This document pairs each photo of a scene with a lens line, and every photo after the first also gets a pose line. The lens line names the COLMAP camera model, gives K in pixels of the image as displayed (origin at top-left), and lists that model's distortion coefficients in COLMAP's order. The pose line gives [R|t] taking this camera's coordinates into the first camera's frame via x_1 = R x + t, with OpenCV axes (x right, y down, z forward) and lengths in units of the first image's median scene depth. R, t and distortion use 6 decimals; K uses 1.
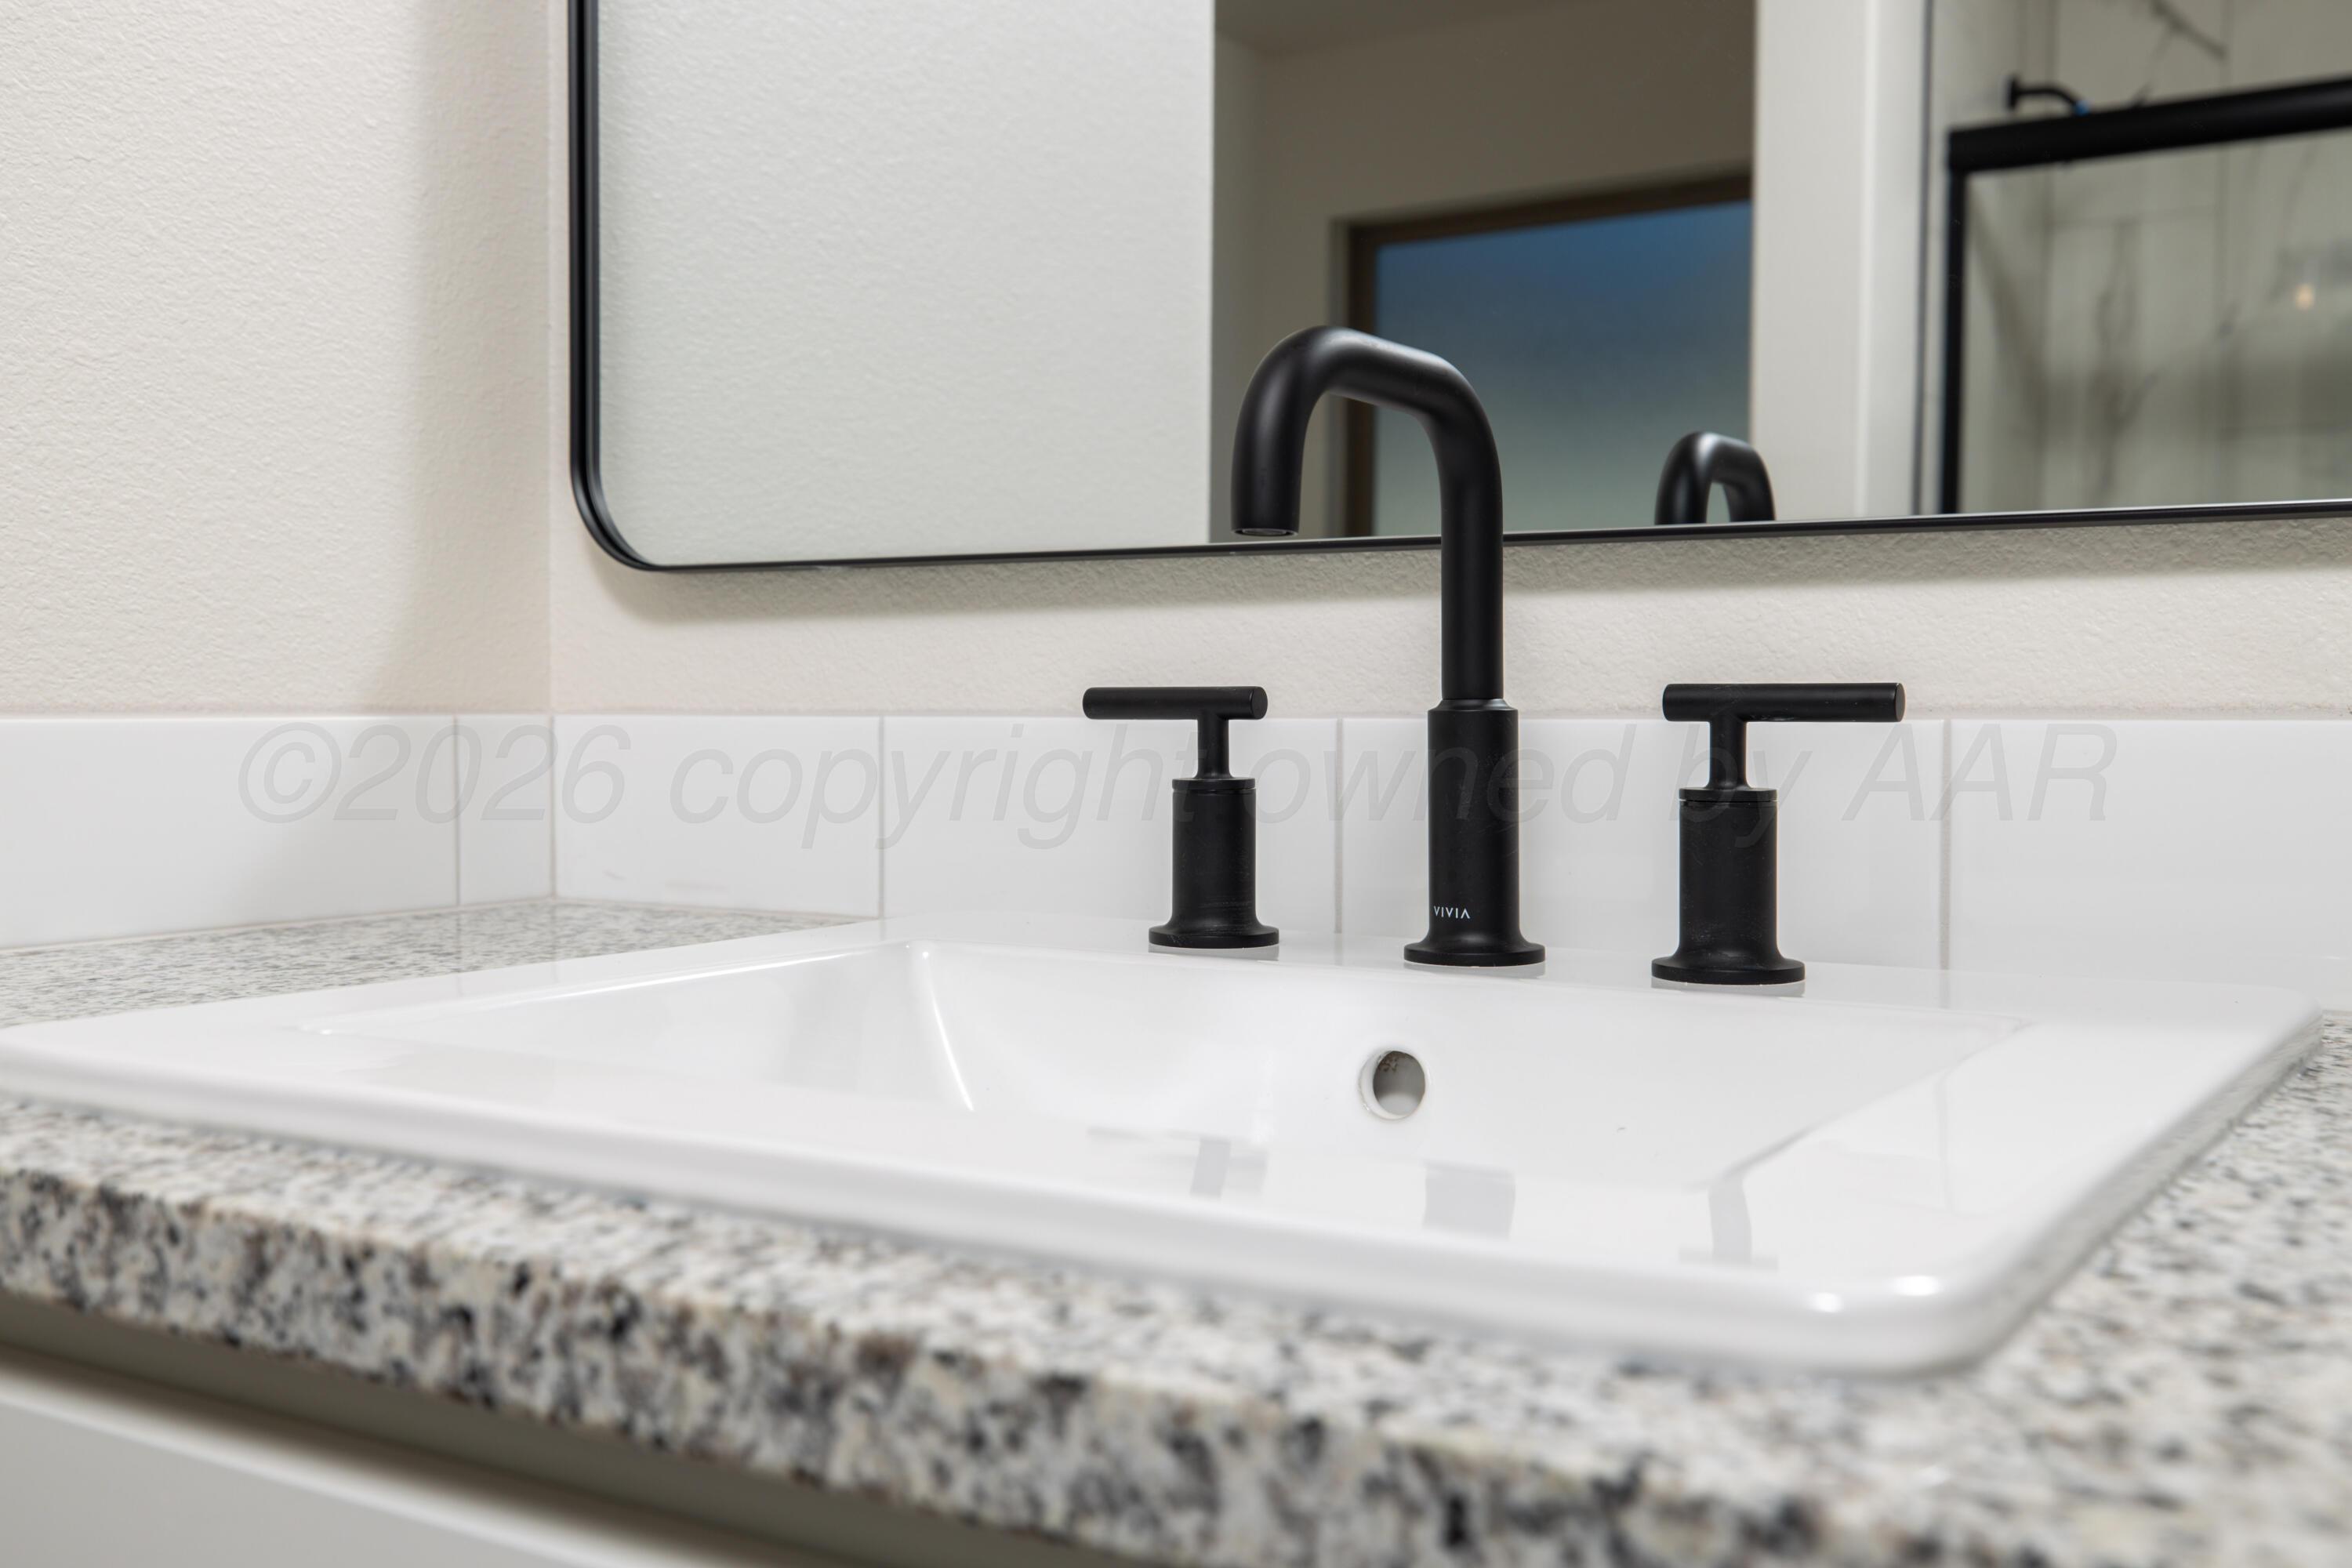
lens RADIAL K [[2415.2, 0, 1176.0], [0, 2415.2, 784.0], [0, 0, 1]] dist [-0.066937, 0.002146]
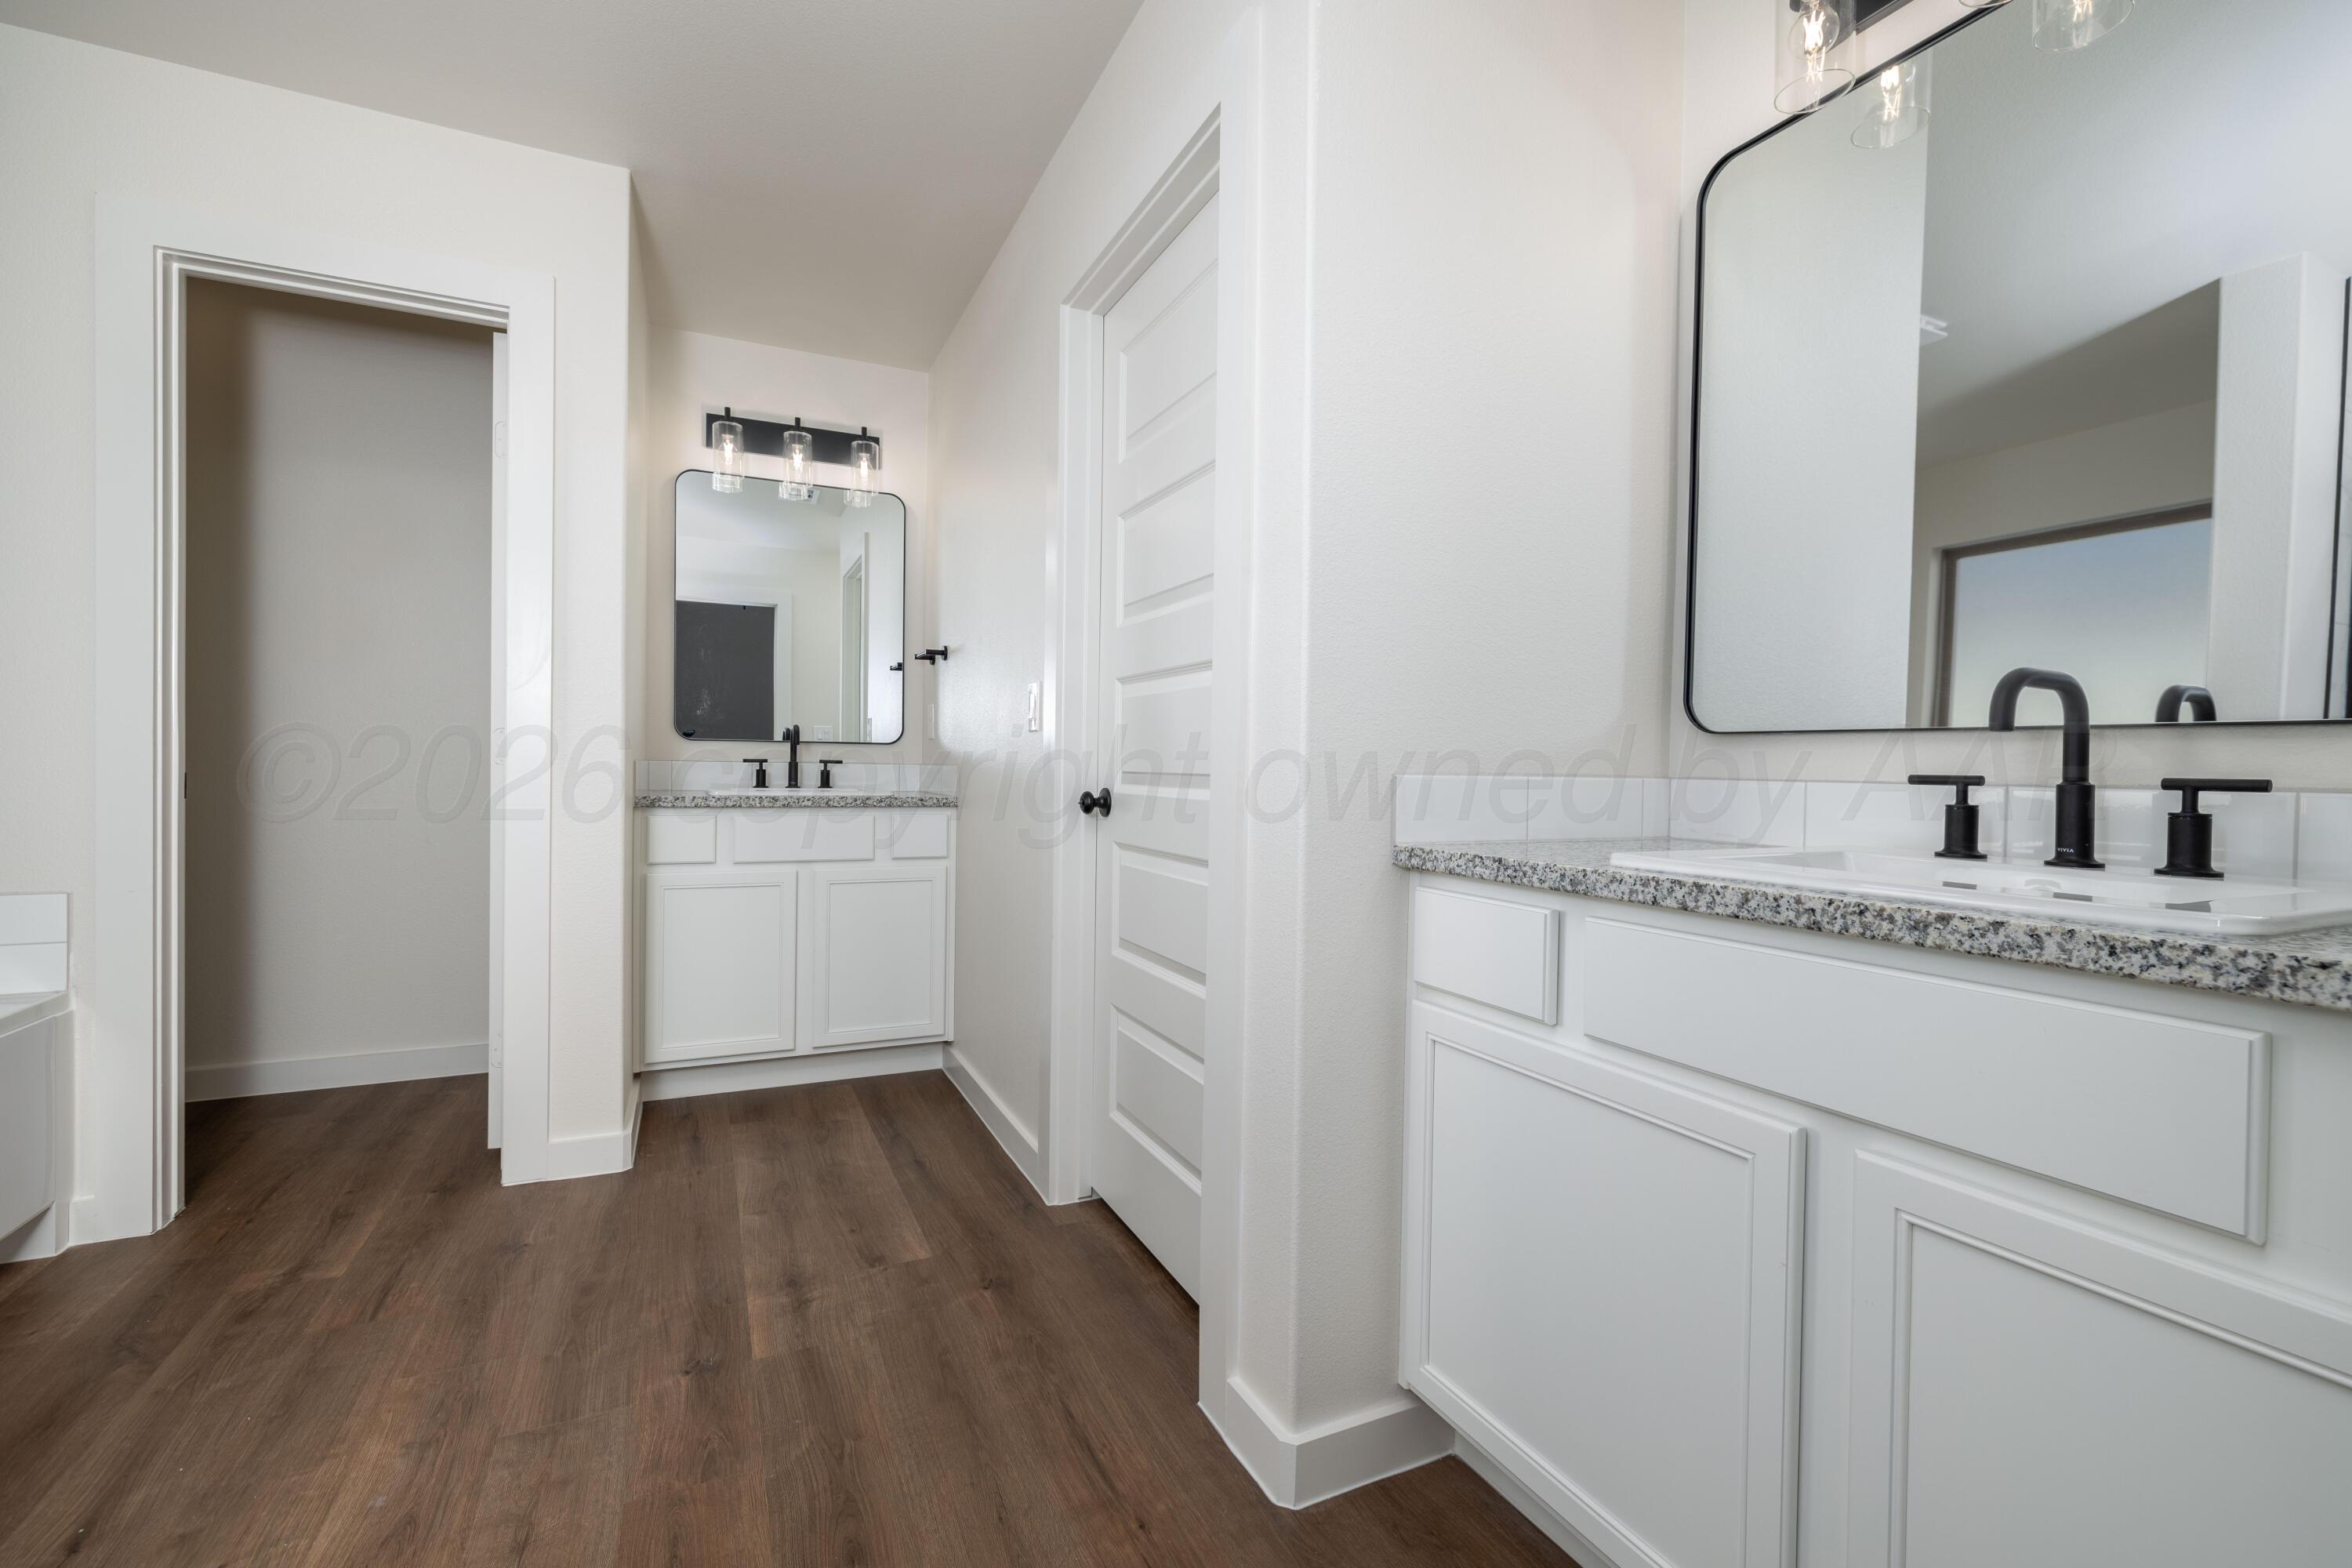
lens RADIAL K [[1011.0, 0, 1176.0], [0, 1011.0, 784.0], [0, 0, 1]] dist [0.000562, -0.000299]
pose [[0.847061, 0.026687, -0.530826, -0.198876], [-0.036966, 0.999278, -0.008749, 0.026319], [0.530209, 0.027033, 0.847436, -0.849174]]
